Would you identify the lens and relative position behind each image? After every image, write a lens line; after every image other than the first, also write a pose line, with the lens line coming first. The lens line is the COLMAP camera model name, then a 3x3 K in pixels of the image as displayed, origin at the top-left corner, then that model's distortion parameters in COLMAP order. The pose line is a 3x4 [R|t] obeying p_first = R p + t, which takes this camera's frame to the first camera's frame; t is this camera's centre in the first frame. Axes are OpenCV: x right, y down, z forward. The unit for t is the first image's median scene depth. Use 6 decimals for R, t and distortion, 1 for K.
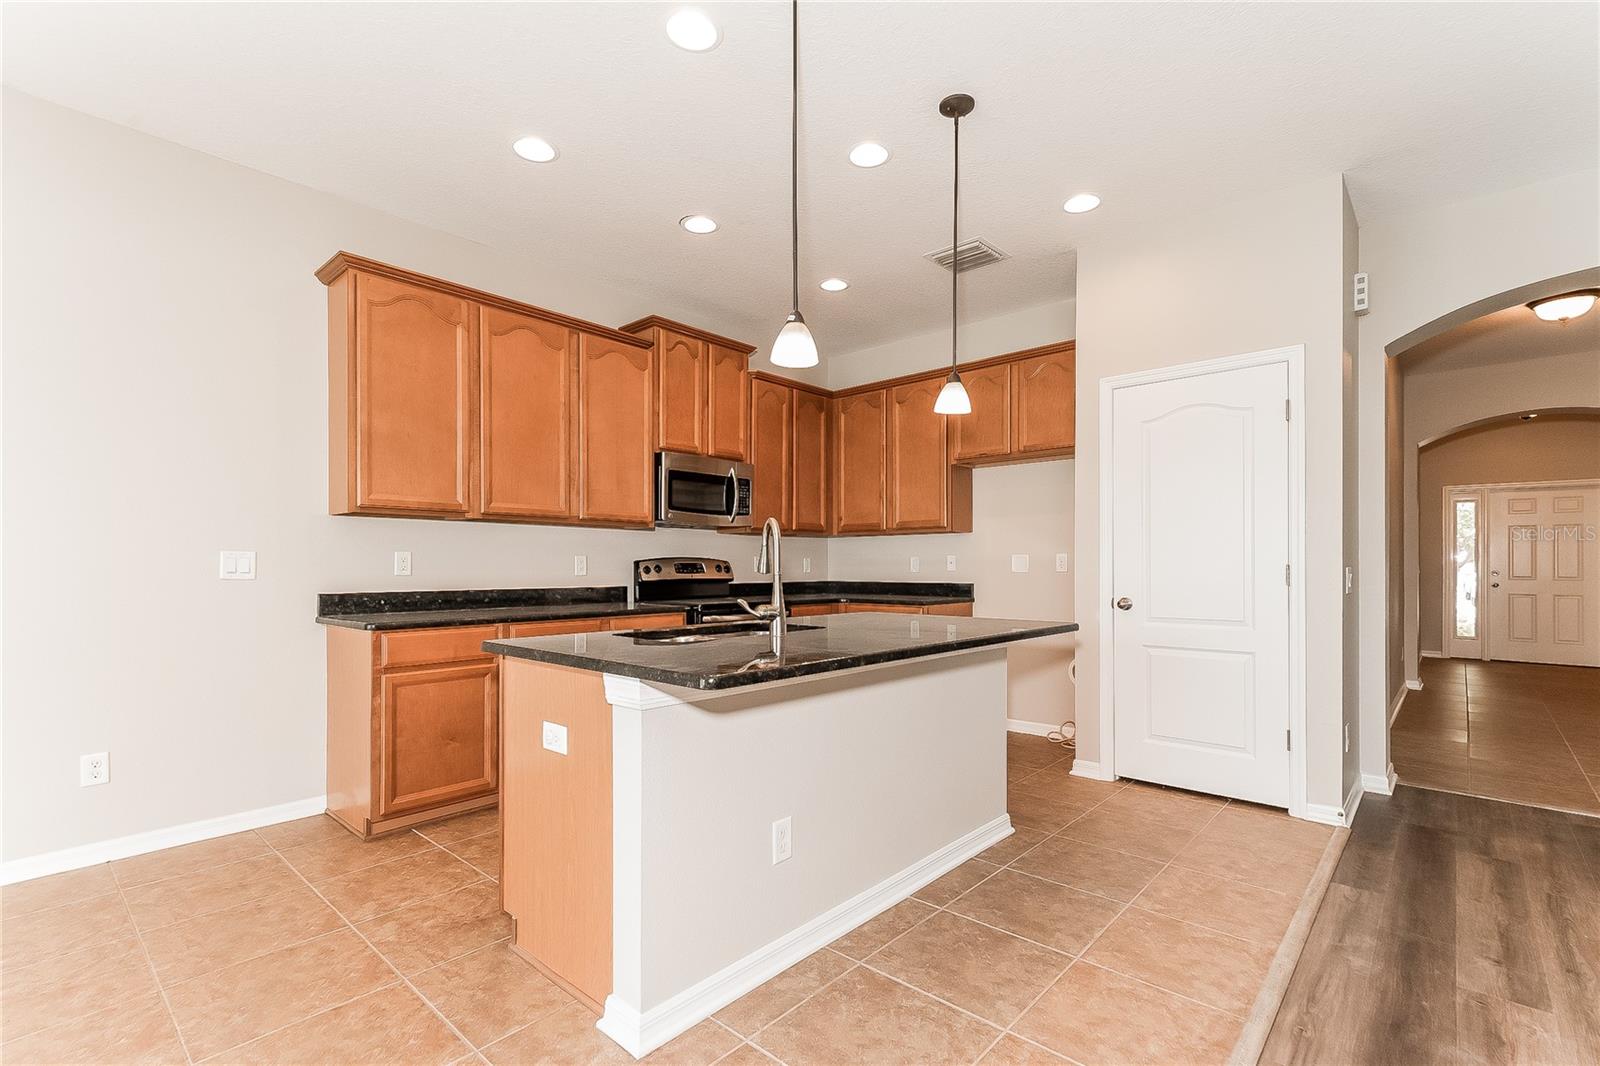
lens RADIAL K [[726.1, 0, 791.8], [0, 726.1, 566.1], [0, 0, 1]] dist [0.012309, -0.000011]
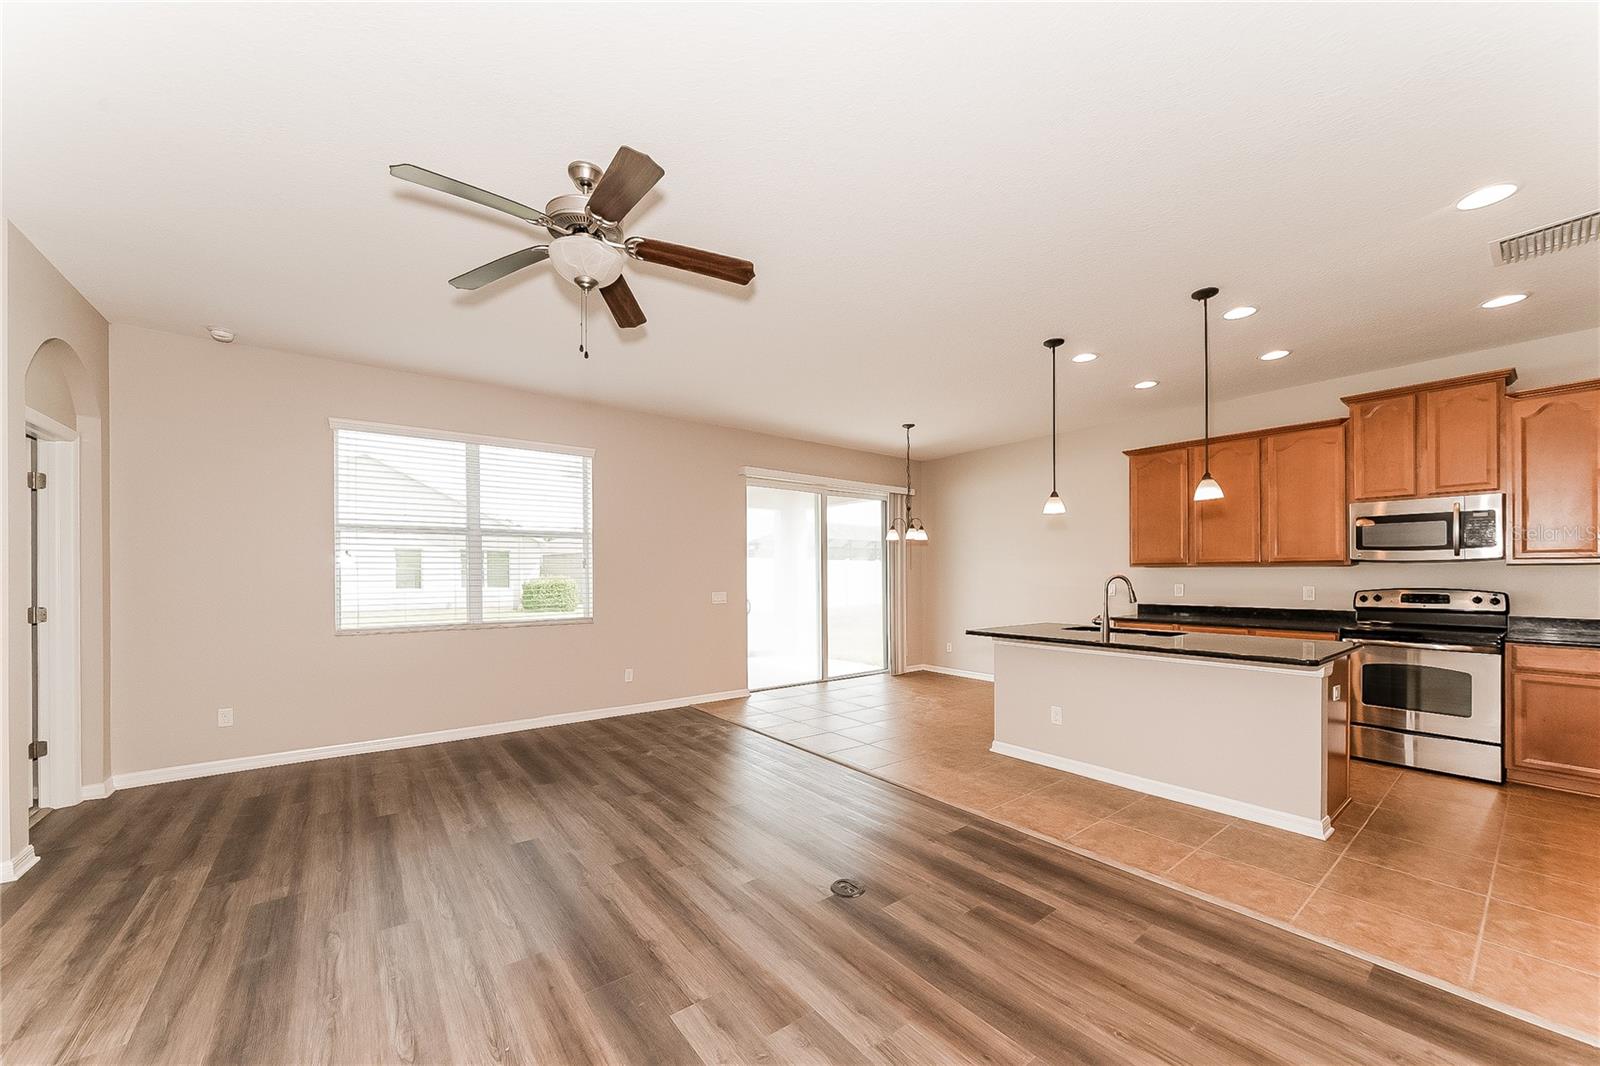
lens RADIAL K [[597.6, 0, 798.5], [0, 597.6, 575.6], [0, 0, 1]] dist [-0.014831, 0.000060]
pose [[-0.183107, 0.001344, -0.983092, 1.004030], [0.003784, 0.999993, 0.000662, -0.039690], [0.983086, -0.003599, -0.183111, 0.264859]]
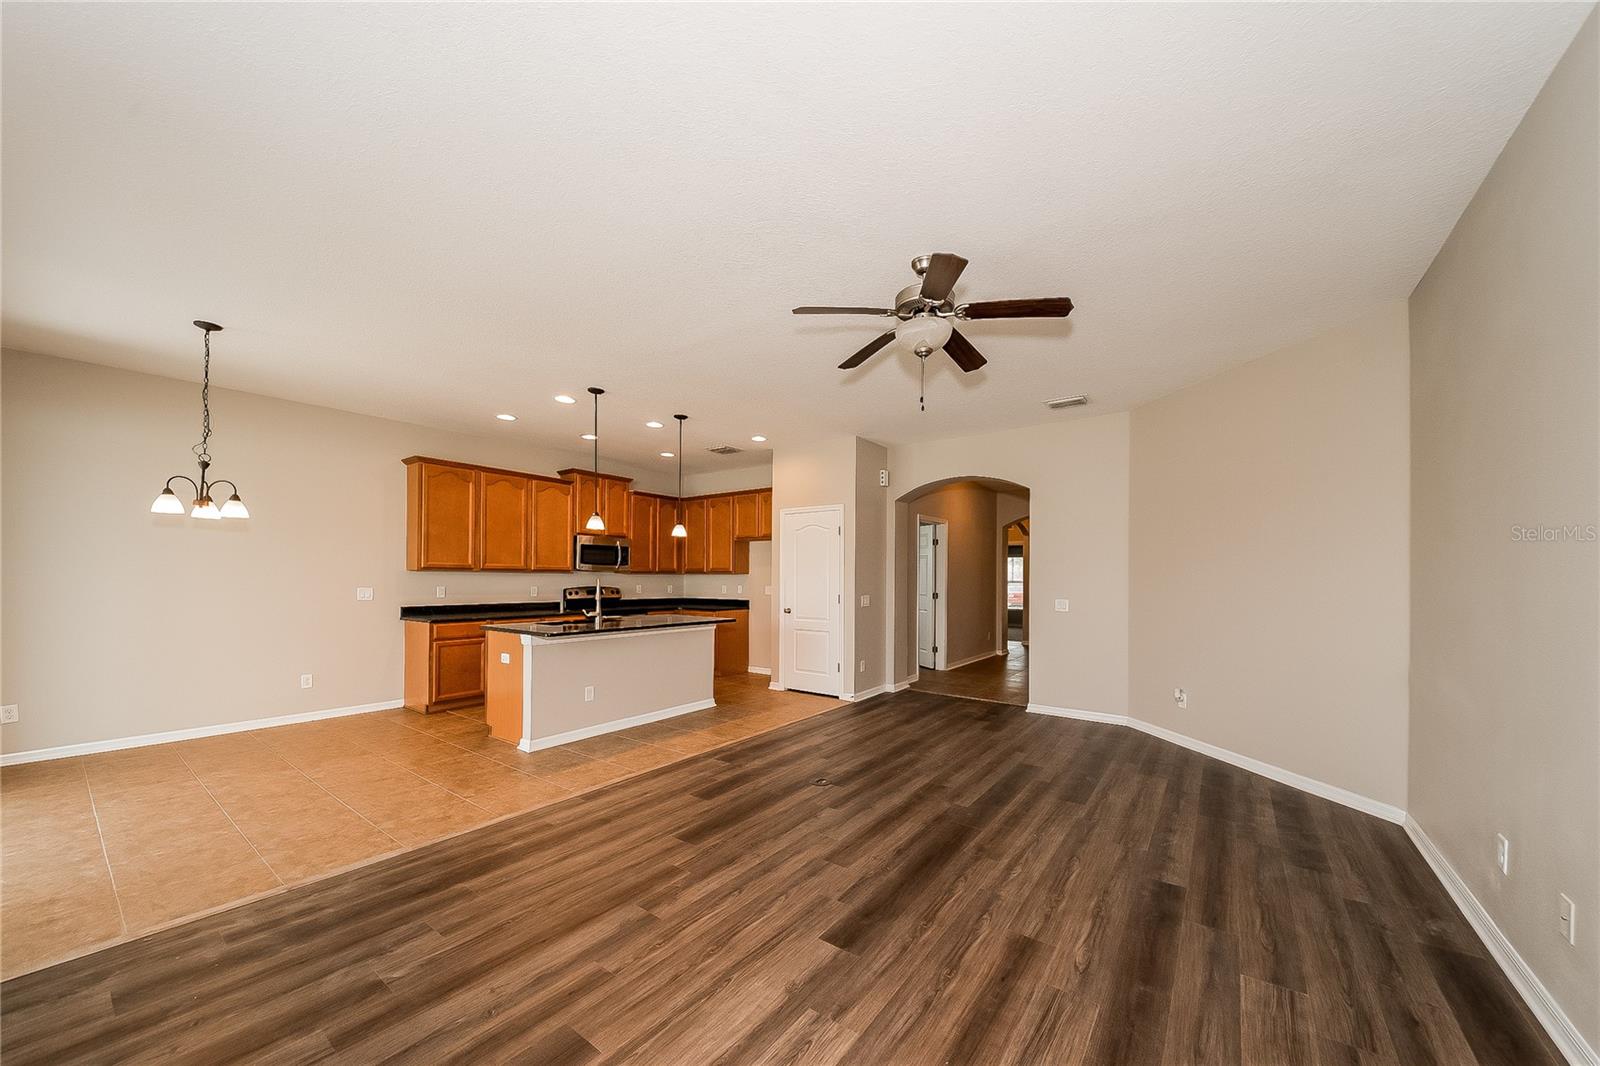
lens RADIAL K [[568.2, 0, 819.2], [0, 568.2, 578.0], [0, 0, 1]] dist [0.001533, 0.000005]
pose [[0.992305, 0.006511, 0.123647, 0.300609], [-0.006311, 0.999978, -0.002011, -0.040816], [-0.123658, 0.001215, 0.992324, -0.664714]]
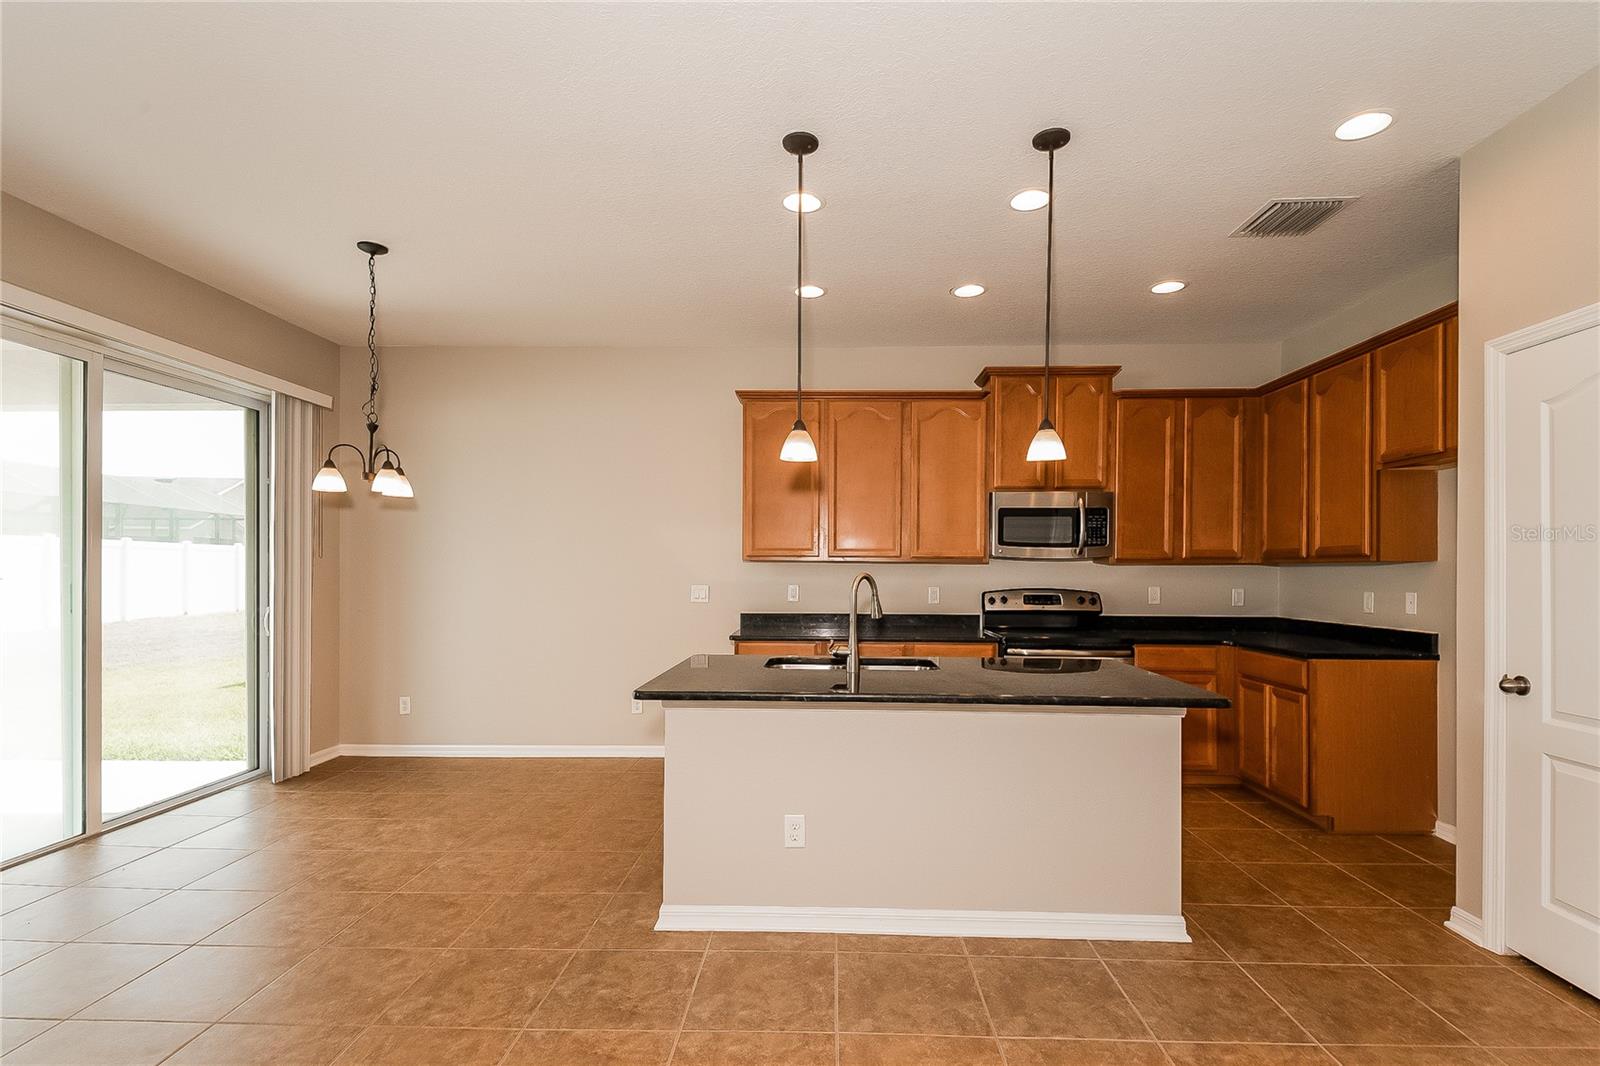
lens RADIAL K [[759.7, 0, 817.0], [0, 759.7, 568.5], [0, 0, 1]] dist [0.014424, -0.000832]
pose [[0.656171, 0.004056, -0.754601, 0.505422], [-0.006122, 0.999981, 0.000052, -0.043189], [0.754587, 0.004586, 0.656184, 0.075511]]
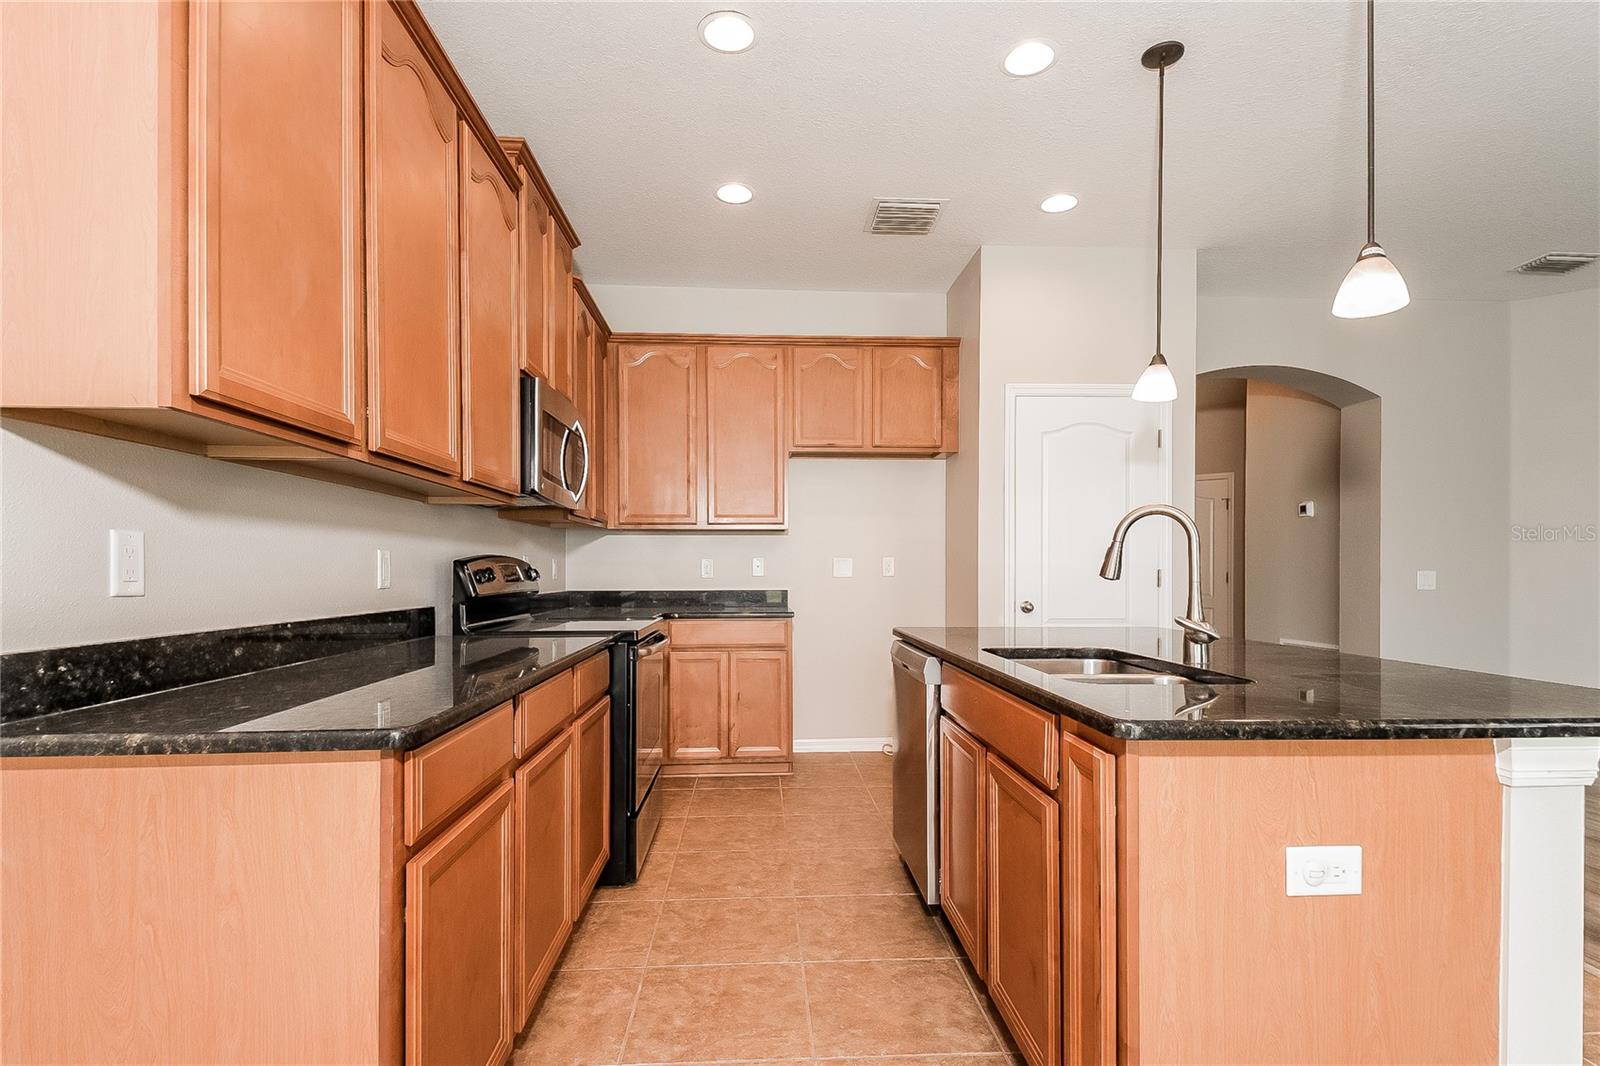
lens RADIAL K [[757.6, 0, 798.5], [0, 757.6, 618.5], [0, 0, 1]] dist [-0.000837, -0.000248]
pose [[0.701485, -0.042783, 0.711399, -0.480297], [-0.002422, 0.998048, 0.062410, 0.000665], [-0.712680, -0.045502, 0.700012, 0.415640]]
